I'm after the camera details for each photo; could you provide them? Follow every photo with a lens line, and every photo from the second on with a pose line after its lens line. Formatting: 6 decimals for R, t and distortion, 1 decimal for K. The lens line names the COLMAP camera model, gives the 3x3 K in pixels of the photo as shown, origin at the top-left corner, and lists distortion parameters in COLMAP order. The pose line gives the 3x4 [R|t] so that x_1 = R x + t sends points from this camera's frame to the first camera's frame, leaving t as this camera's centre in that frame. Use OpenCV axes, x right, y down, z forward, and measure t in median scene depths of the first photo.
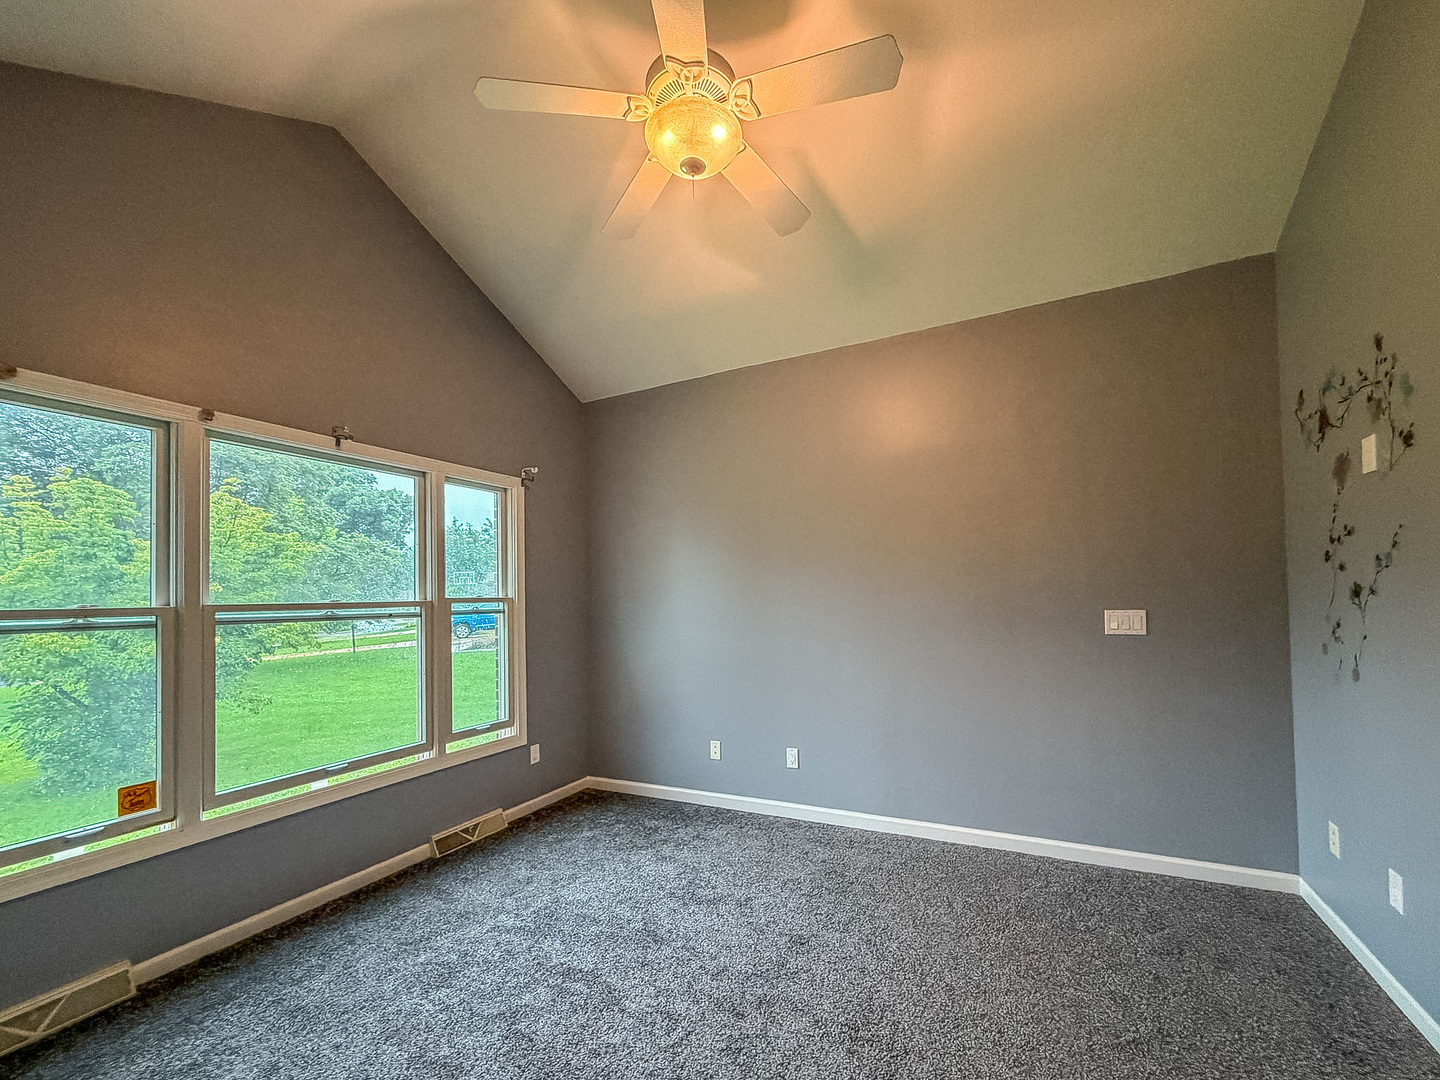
lens RADIAL K [[598.2, 0, 724.7], [0, 598.2, 585.6], [0, 0, 1]] dist [-0.000039, 0.000123]
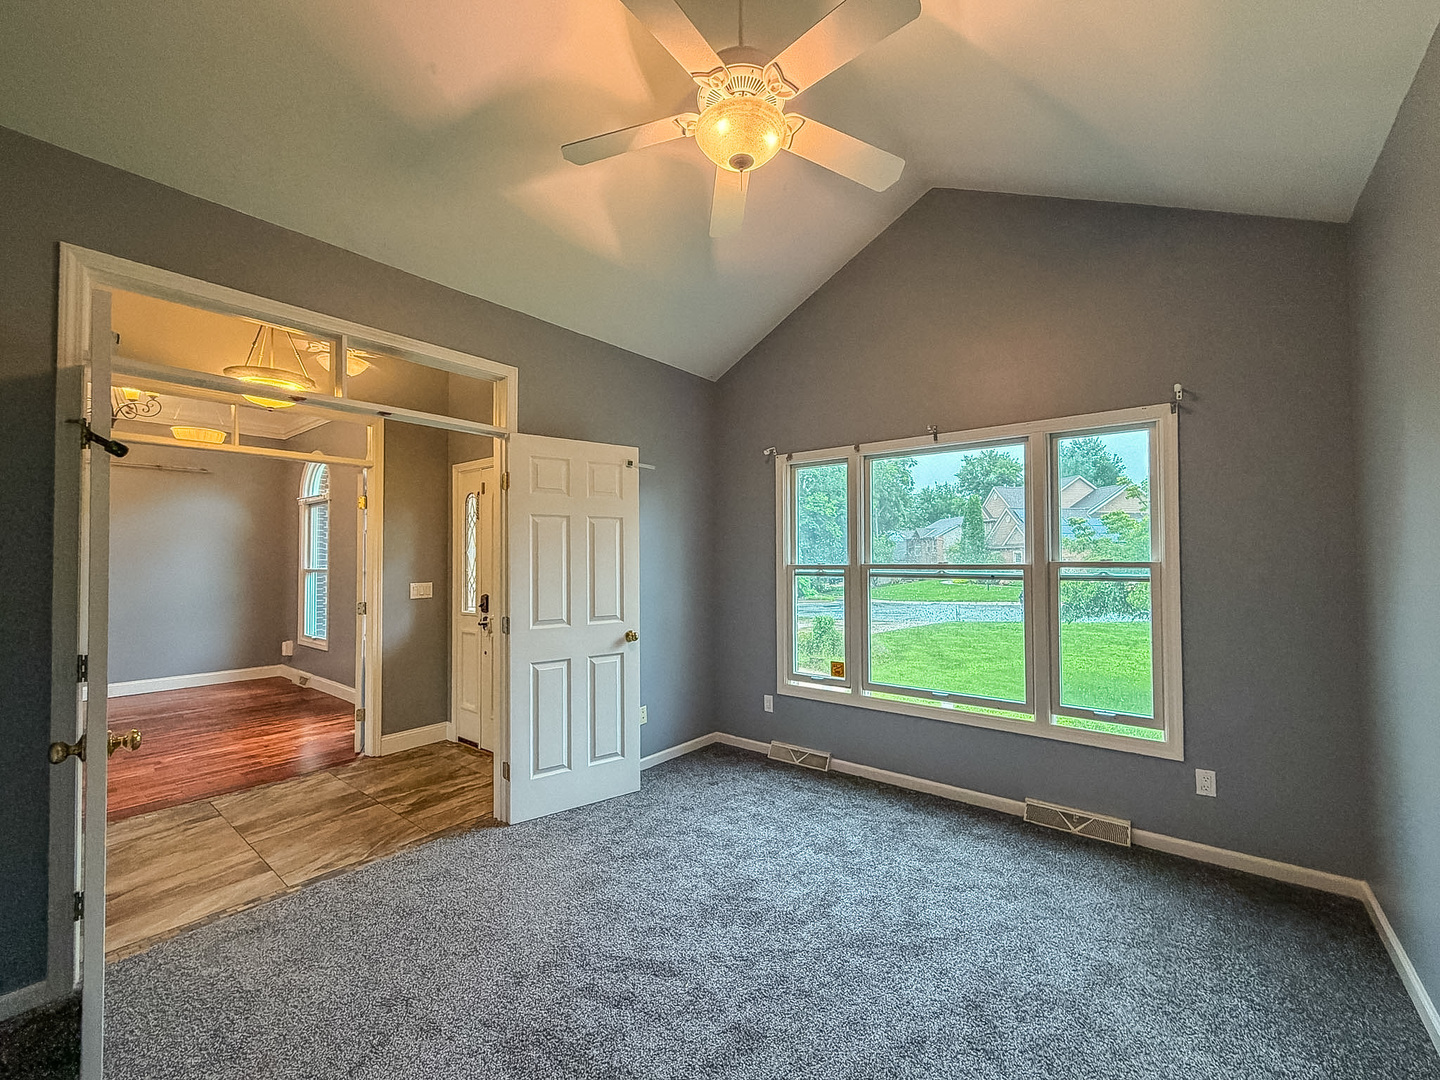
lens RADIAL K [[586.0, 0, 723.2], [0, 586.0, 544.5], [0, 0, 1]] dist [0.000325, 0.000183]
pose [[-0.196783, -0.001489, -0.980446, 0.706095], [0.029174, 0.999547, -0.007373, -0.018978], [0.980013, -0.030054, -0.196650, 0.859449]]
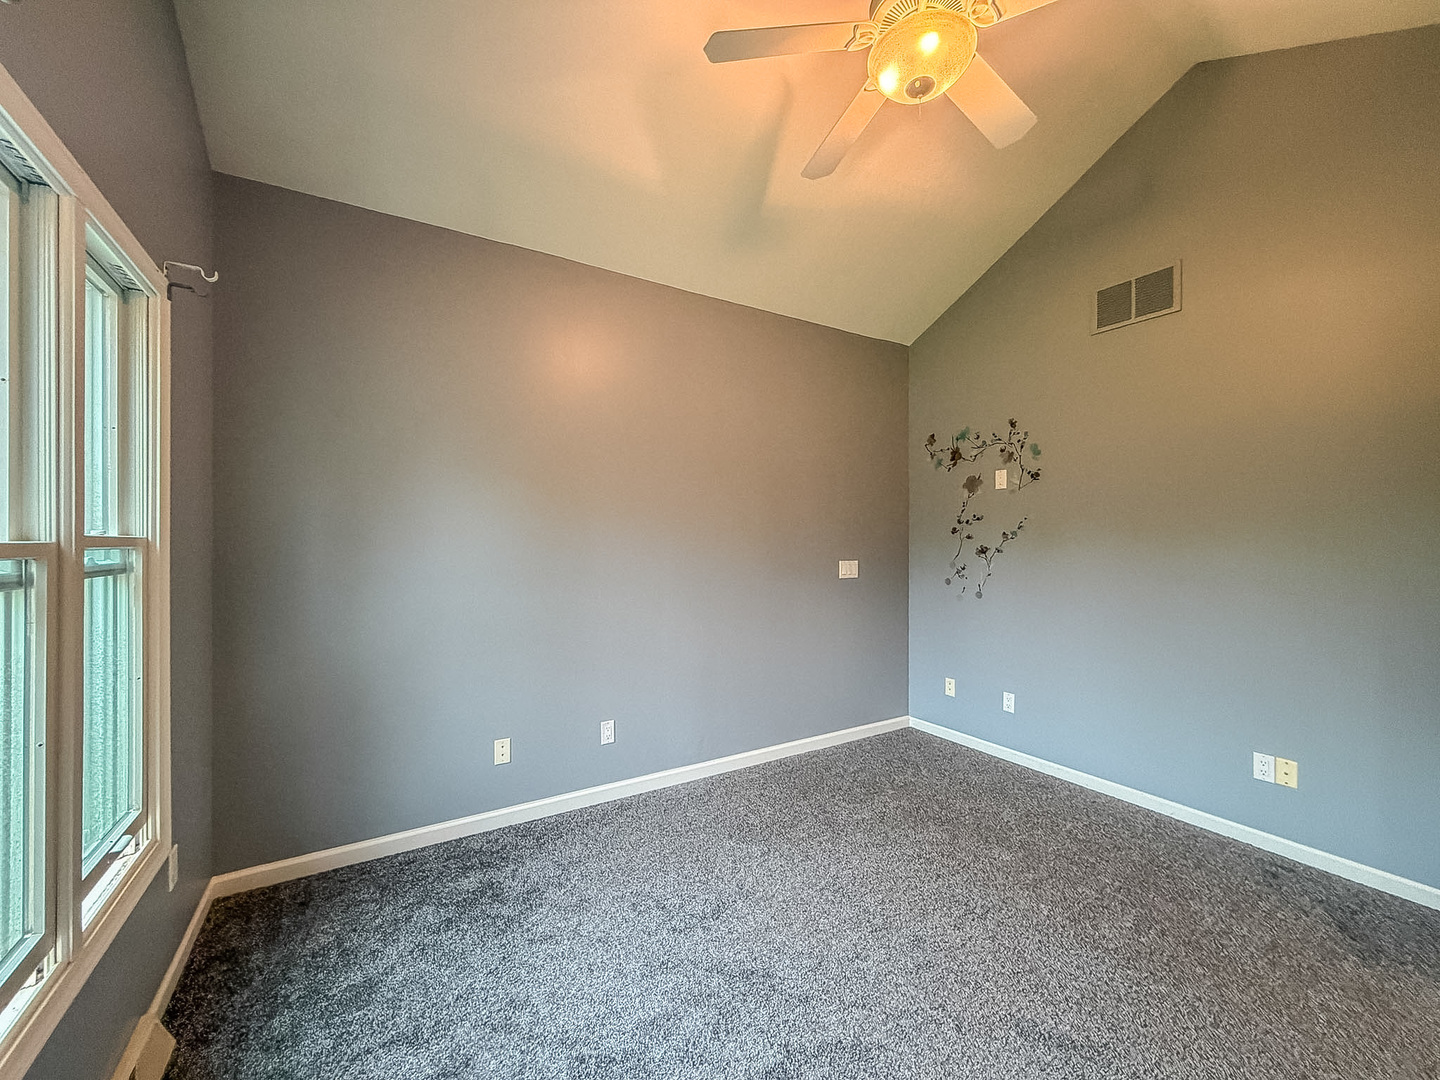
lens RADIAL K [[586.0, 0, 723.2], [0, 586.0, 544.5], [0, 0, 1]] dist [0.000325, 0.000183]
pose [[0.517866, 0.019680, 0.855236, -0.723658], [-0.031613, 0.999493, -0.003857, 0.018107], [-0.854878, -0.025039, 0.518225, 0.571641]]
